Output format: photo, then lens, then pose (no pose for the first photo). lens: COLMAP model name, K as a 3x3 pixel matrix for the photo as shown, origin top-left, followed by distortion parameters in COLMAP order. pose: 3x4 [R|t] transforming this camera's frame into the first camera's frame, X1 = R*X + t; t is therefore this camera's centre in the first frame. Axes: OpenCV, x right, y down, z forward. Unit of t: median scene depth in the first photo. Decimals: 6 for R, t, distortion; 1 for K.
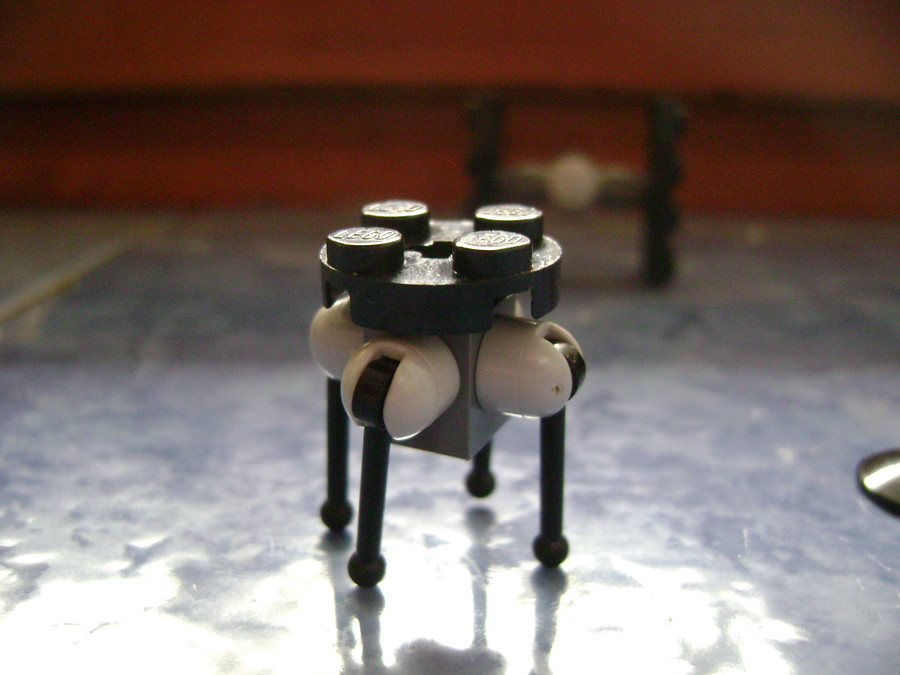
lens RADIAL K [[906.1, 0, 450.0], [0, 906.1, 337.5], [0, 0, 1]] dist [-0.195085, 0.106830]
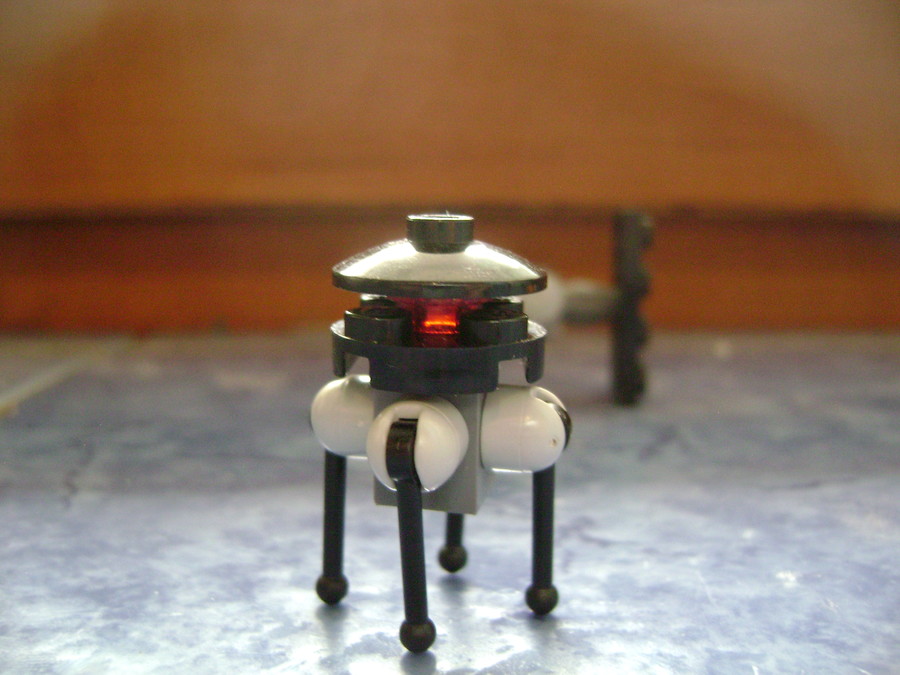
lens RADIAL K [[909.0, 0, 450.0], [0, 909.0, 337.5], [0, 0, 1]] dist [-0.178266, 0.082577]
pose [[0.998777, -0.015901, 0.046825, -0.006220], [0.022269, 0.990072, -0.138786, 0.004029], [-0.044153, 0.139658, 0.989215, 0.083399]]
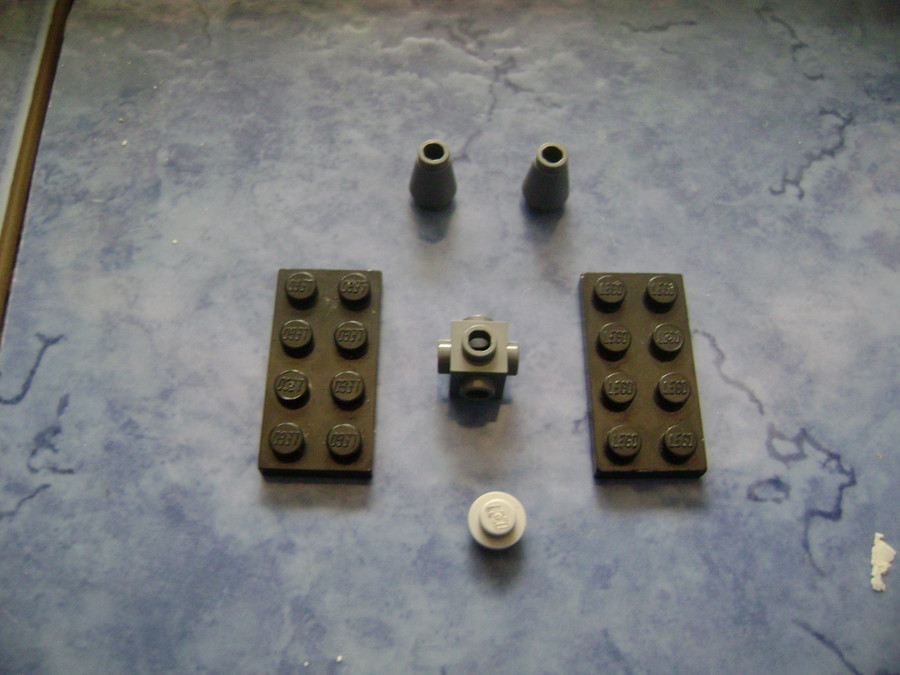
lens RADIAL K [[909.0, 0, 450.0], [0, 909.0, 337.5], [0, 0, 1]] dist [-0.178266, 0.082577]
pose [[0.999983, 0.001460, 0.005729, 0.064133], [-0.005265, 0.660583, 0.750735, -0.993957], [-0.002688, -0.750752, 0.660579, -0.526790]]
